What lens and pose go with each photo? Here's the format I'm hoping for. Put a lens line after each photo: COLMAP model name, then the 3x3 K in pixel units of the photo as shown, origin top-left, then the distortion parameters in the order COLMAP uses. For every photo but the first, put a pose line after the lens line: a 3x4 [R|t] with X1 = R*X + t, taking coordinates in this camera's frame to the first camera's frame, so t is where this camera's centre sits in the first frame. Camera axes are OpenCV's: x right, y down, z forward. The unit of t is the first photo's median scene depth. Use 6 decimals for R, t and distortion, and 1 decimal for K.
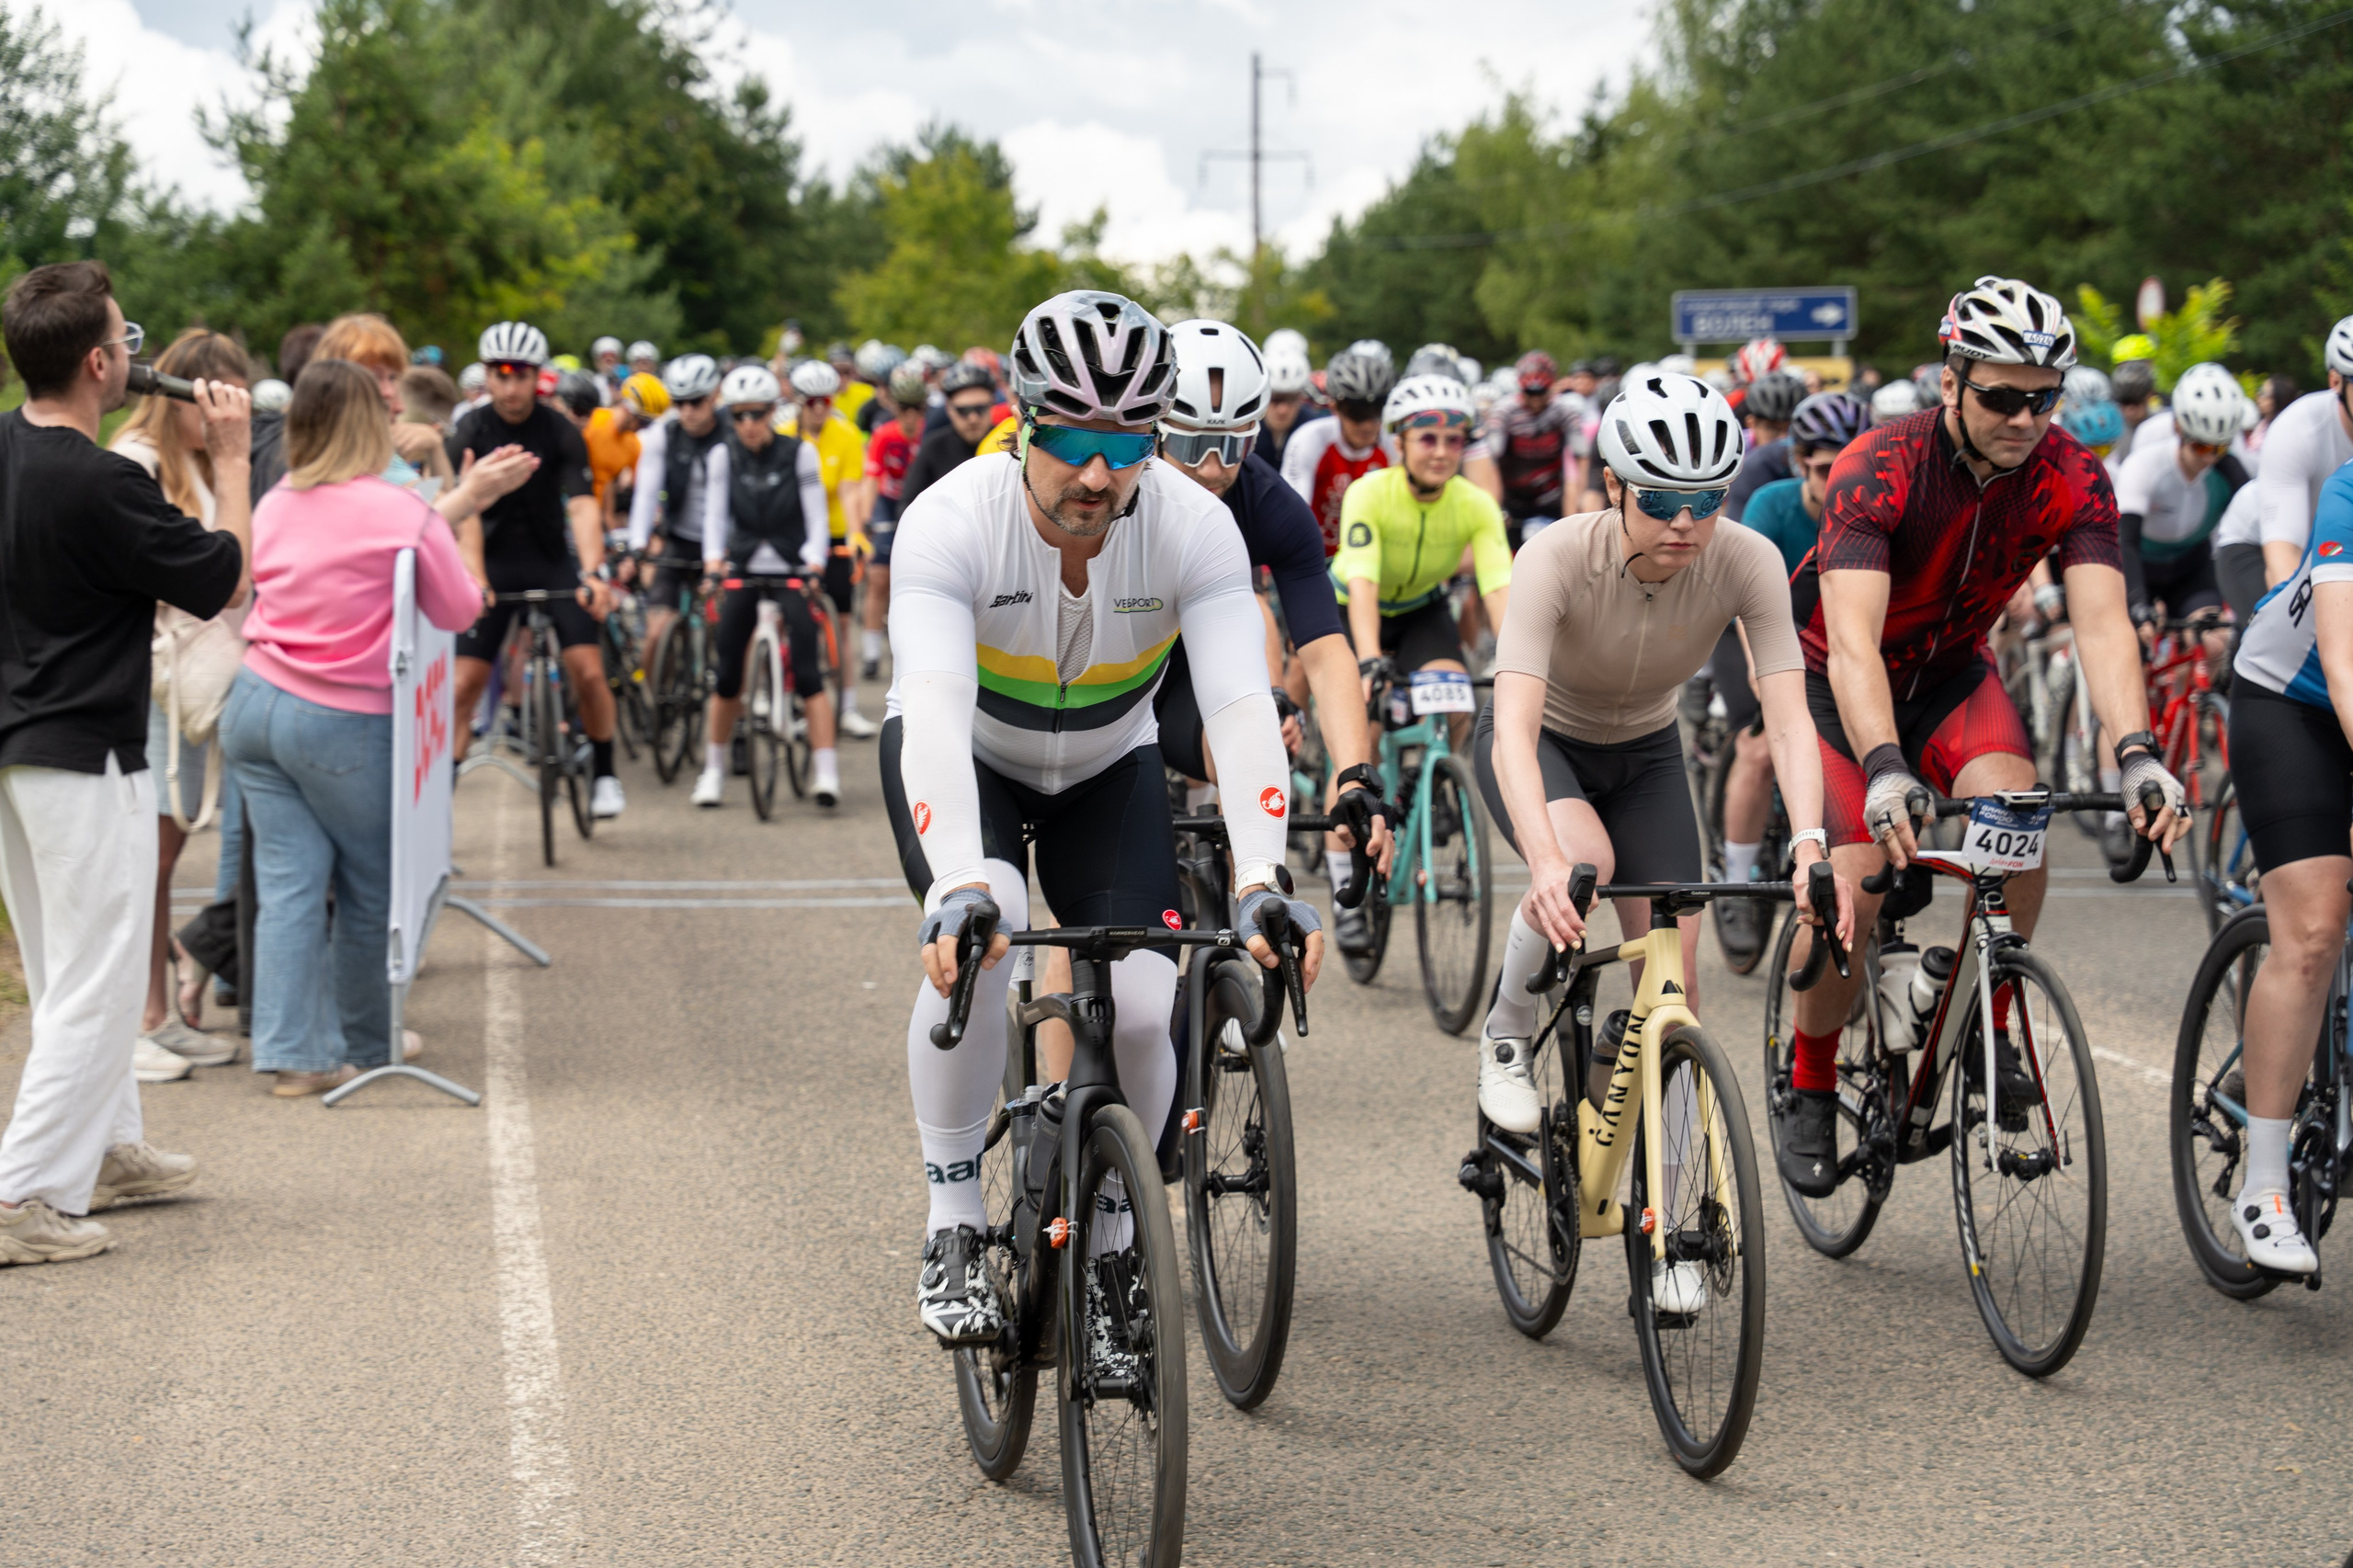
lens RADIAL K [[4497.6, 0, 1184.0], [0, 4497.6, 725.4], [0, 0, 1]] dist [0.197575, -0.228513]
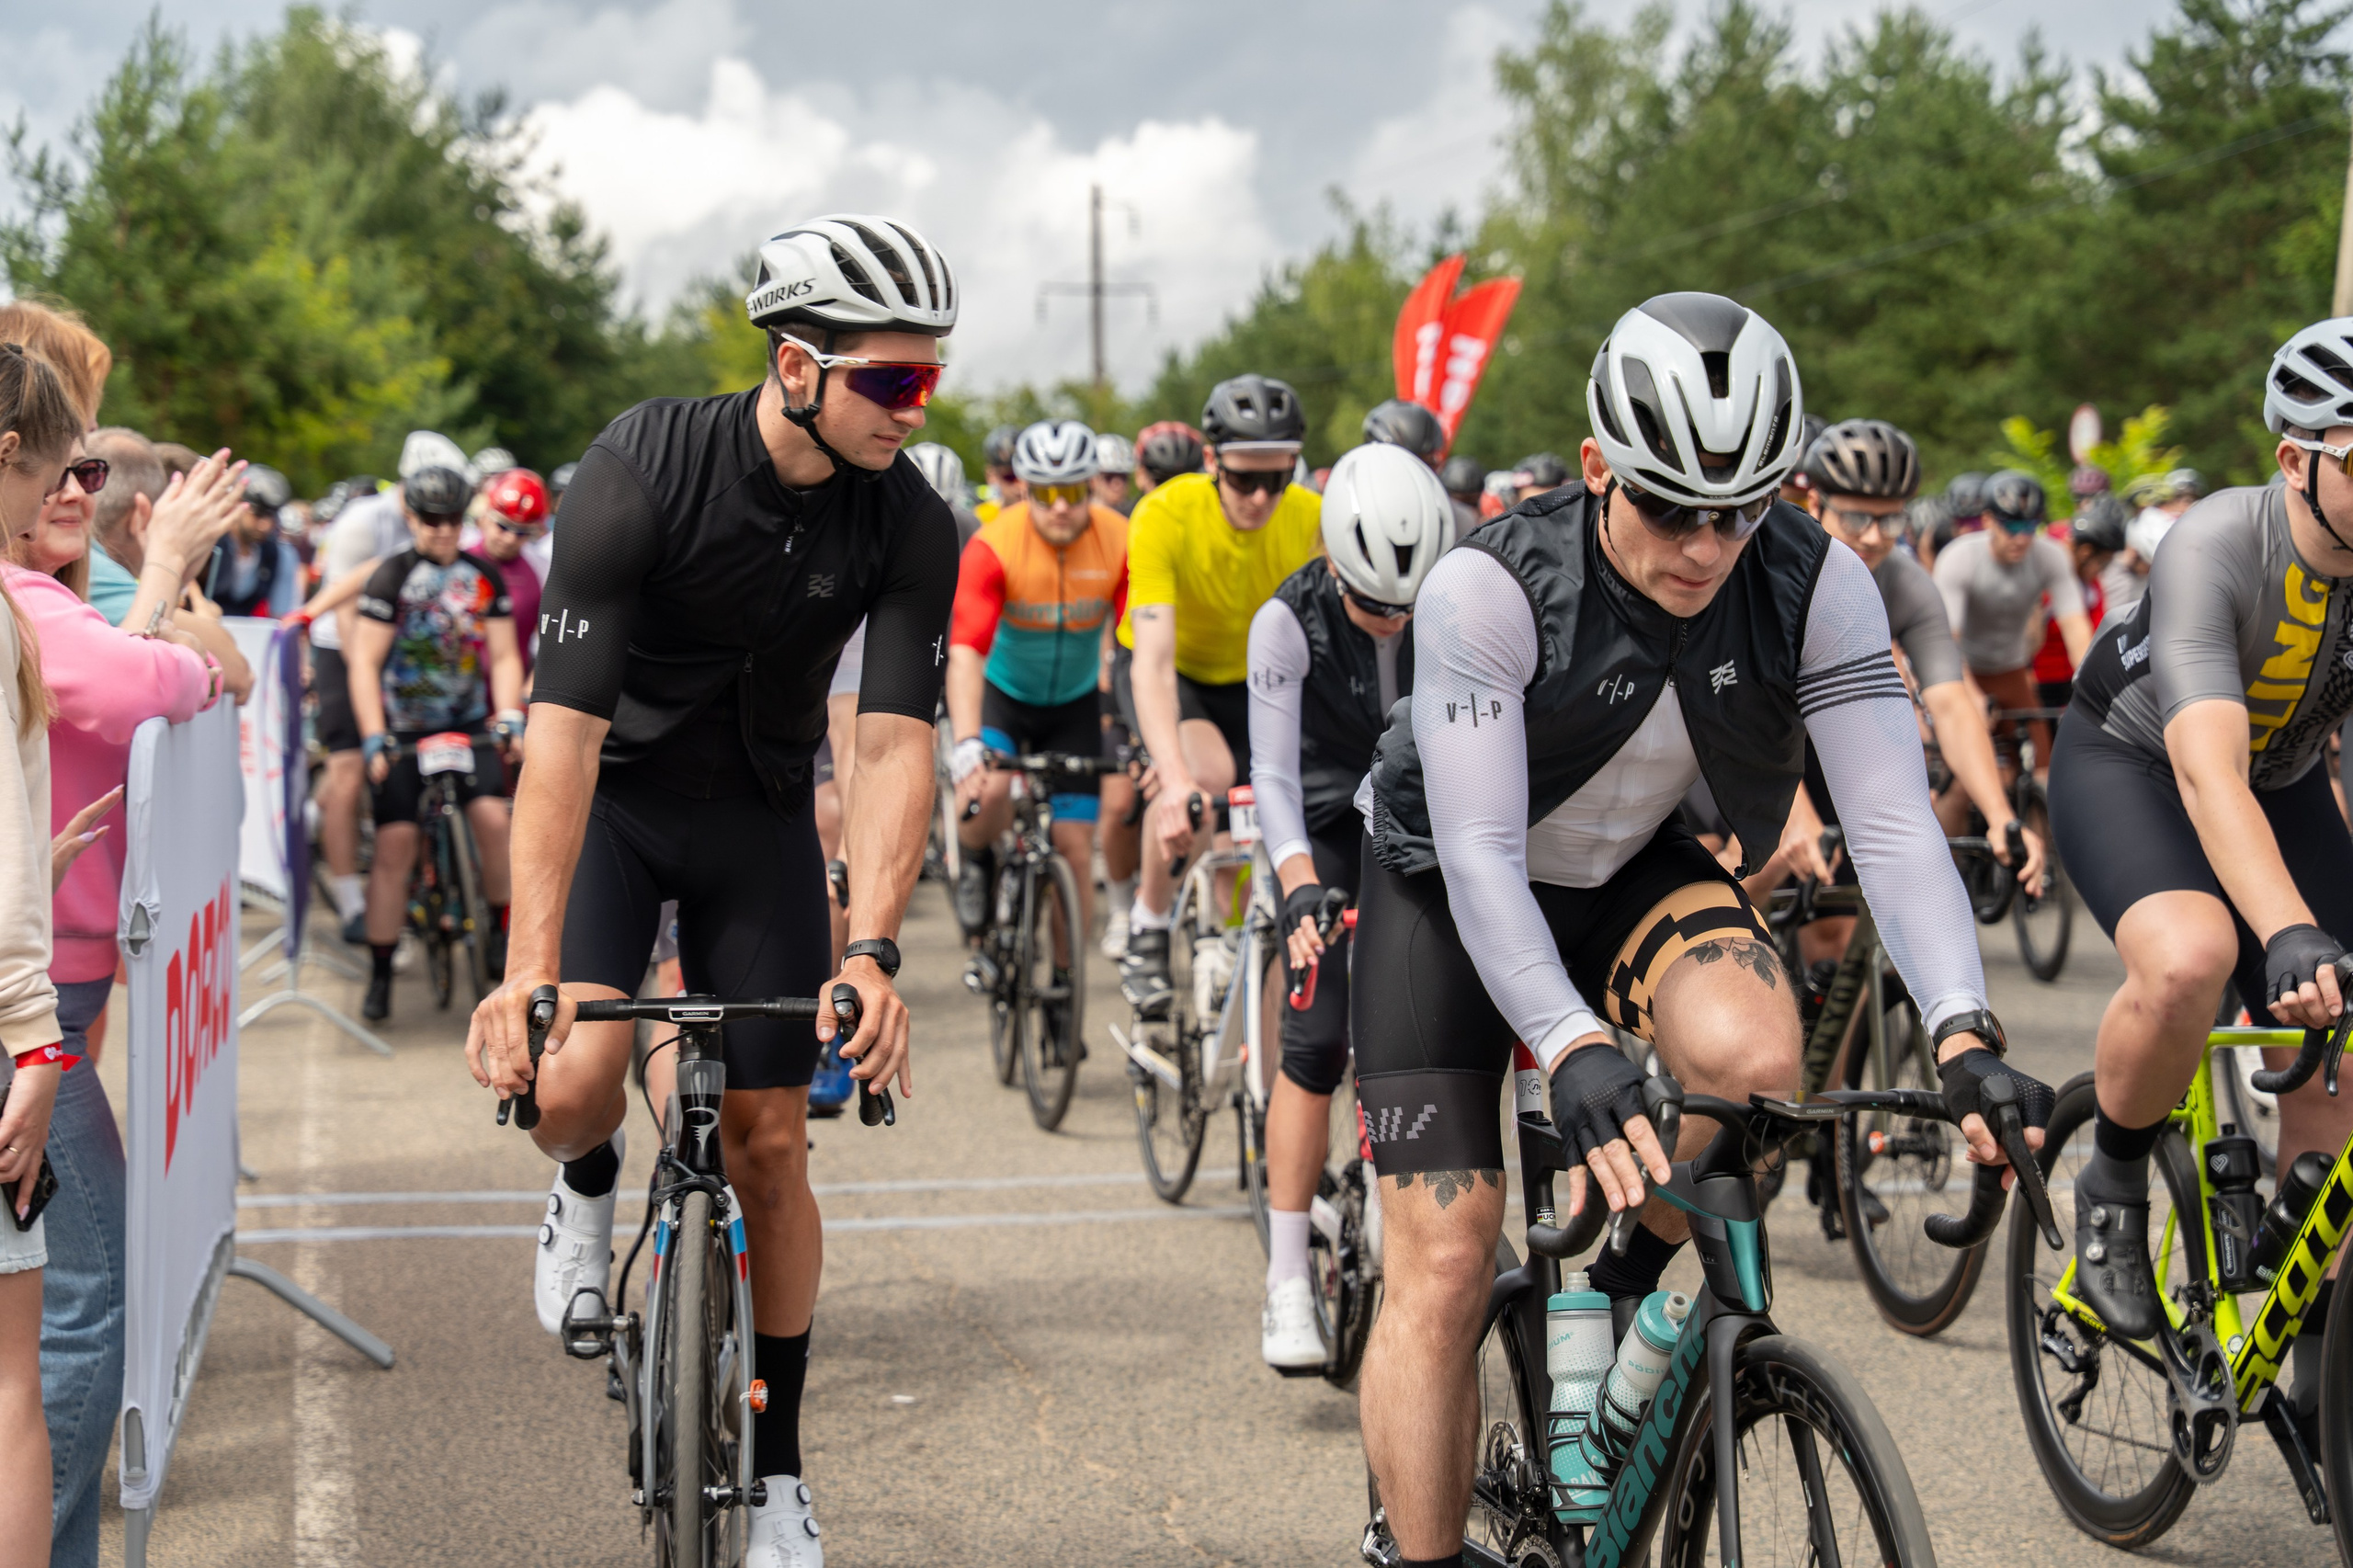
lens RADIAL K [[4544.0, 0, 1208.8], [0, 4544.0, 793.6], [0, 0, 1]] dist [0.095016, -0.198252]
pose [[0.998883, -0.007324, 0.046688, -0.008304], [0.008183, 0.999800, -0.018236, -0.002246], [-0.046545, 0.018597, 0.998743, 0.052979]]
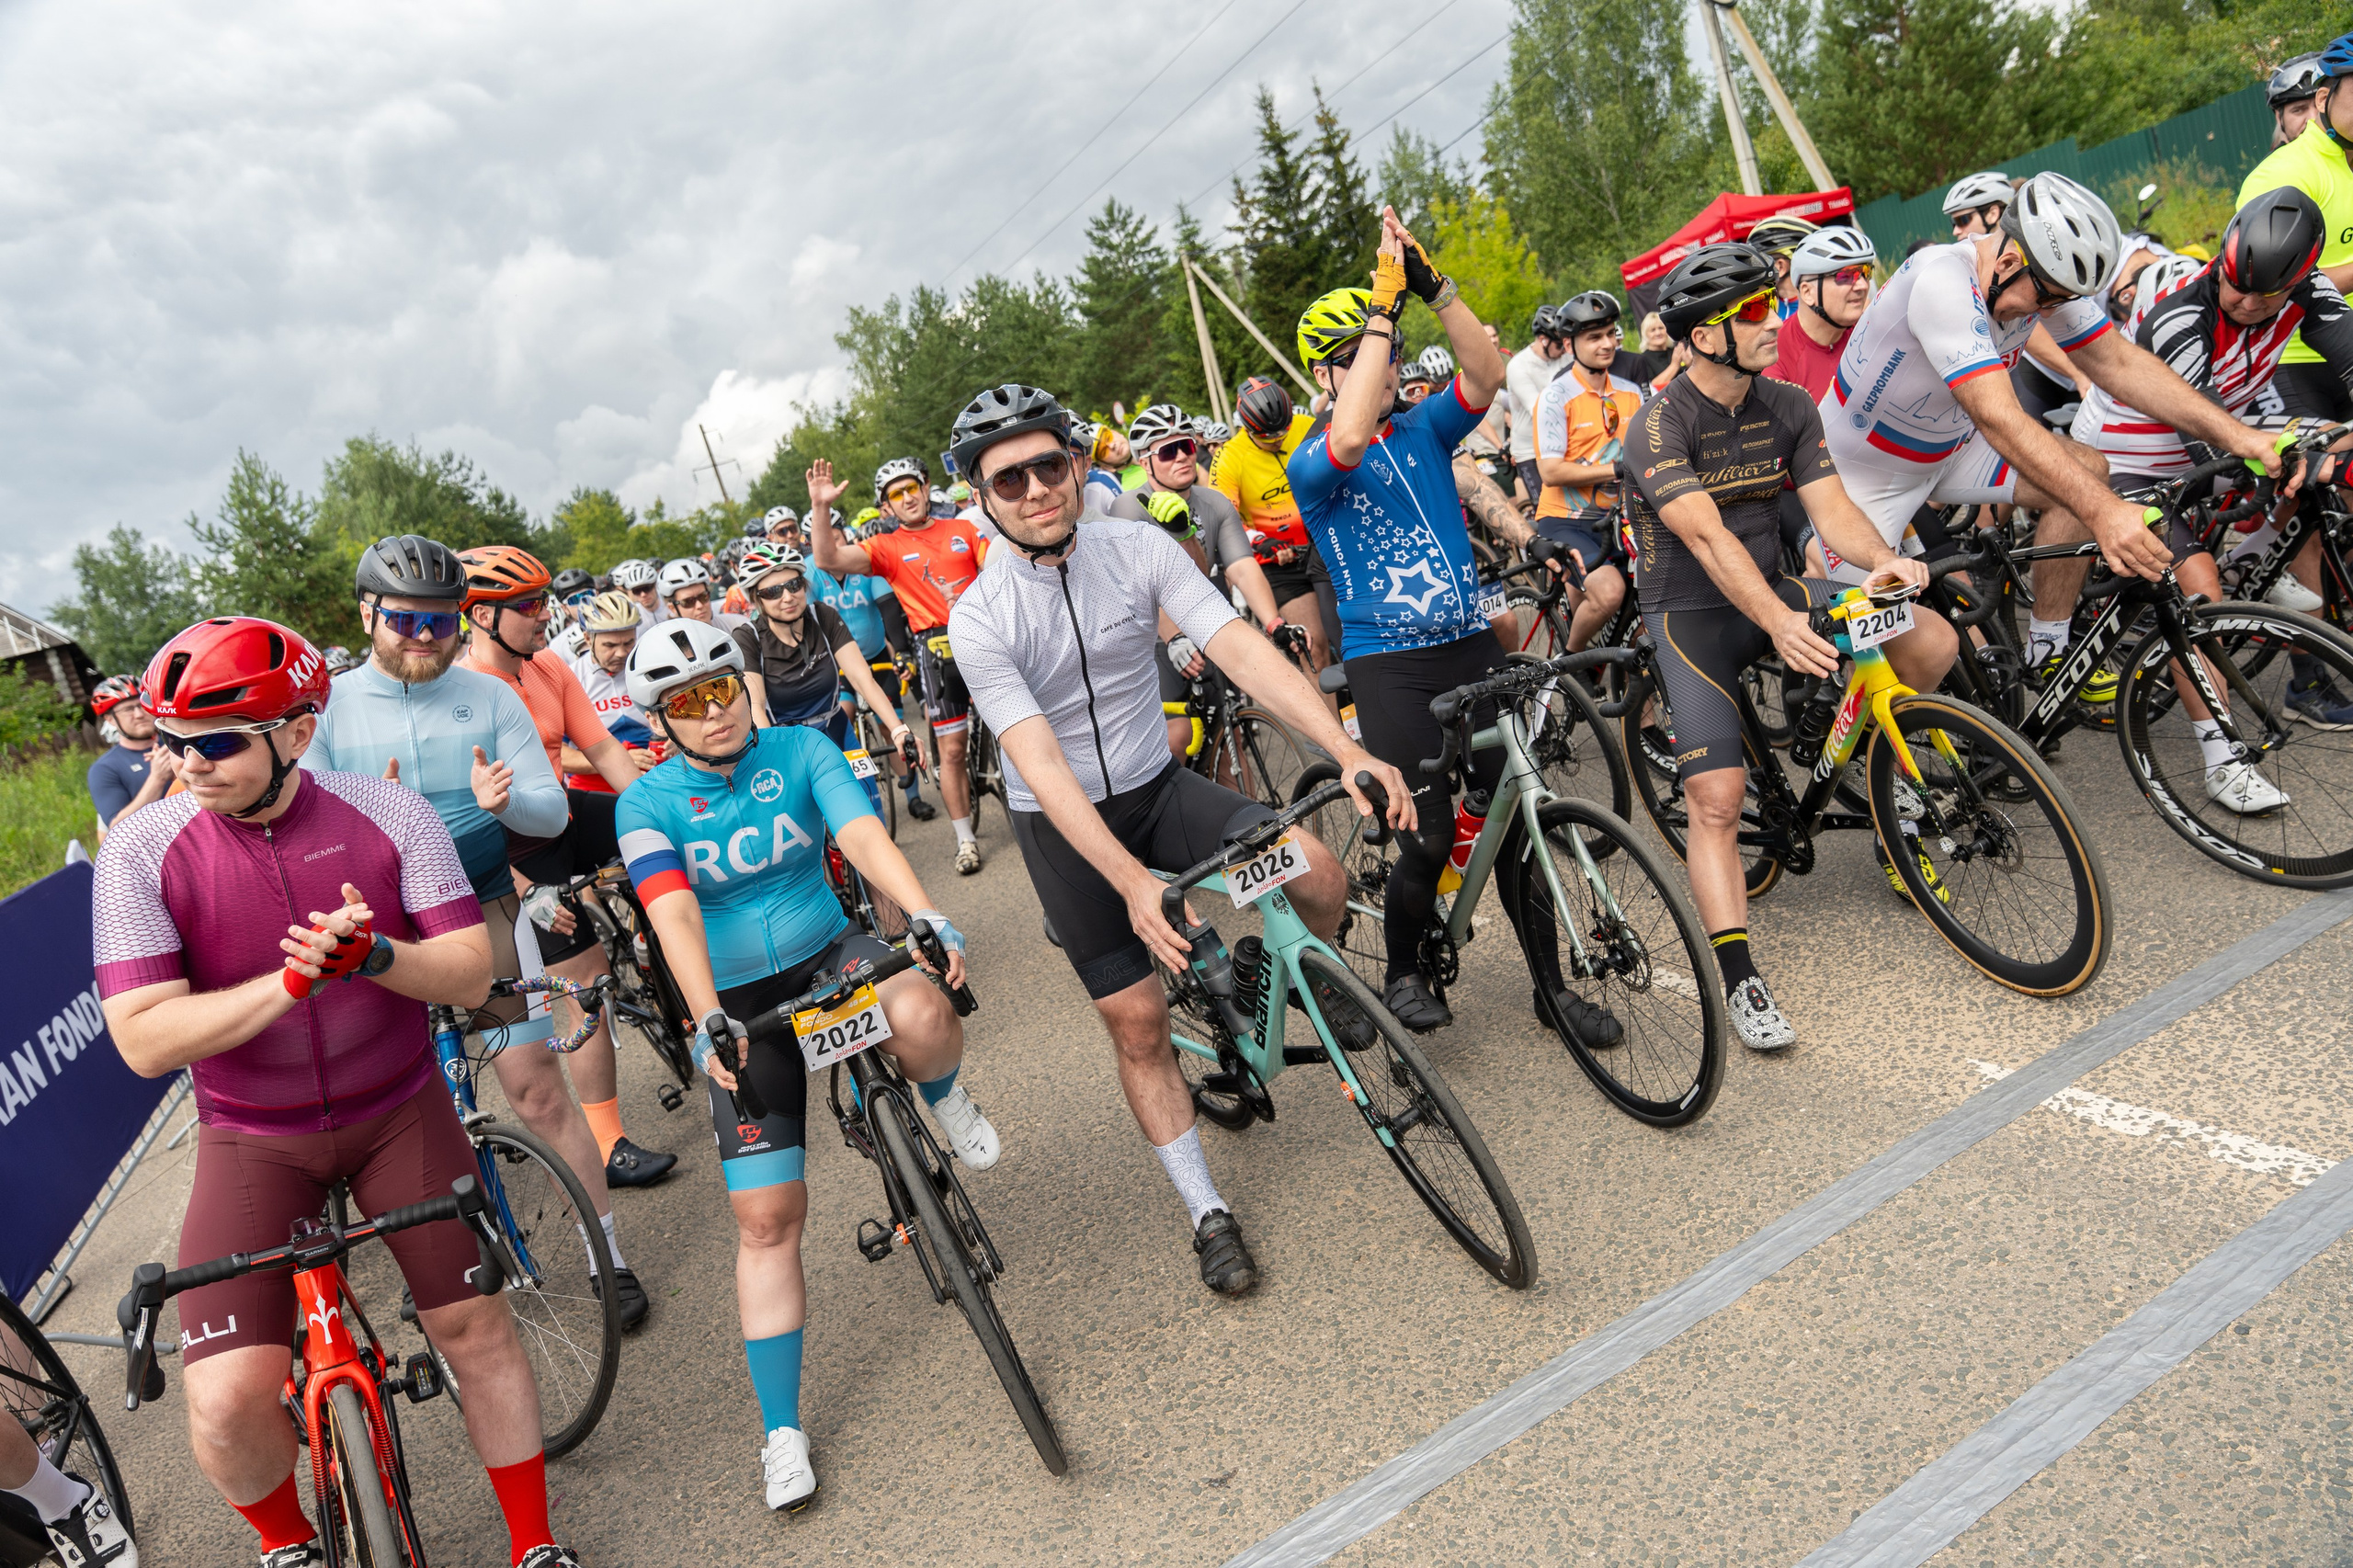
lens RADIAL K [[1557.2, 0, 1176.5], [0, 1557.2, 784.0], [0, 0, 1]] dist [0.007219, -0.018462]
pose [[0.919984, -0.316340, 0.231427, -0.004847], [0.290267, 0.946637, 0.140082, -0.010612], [-0.263391, -0.061698, 0.962714, 0.145317]]
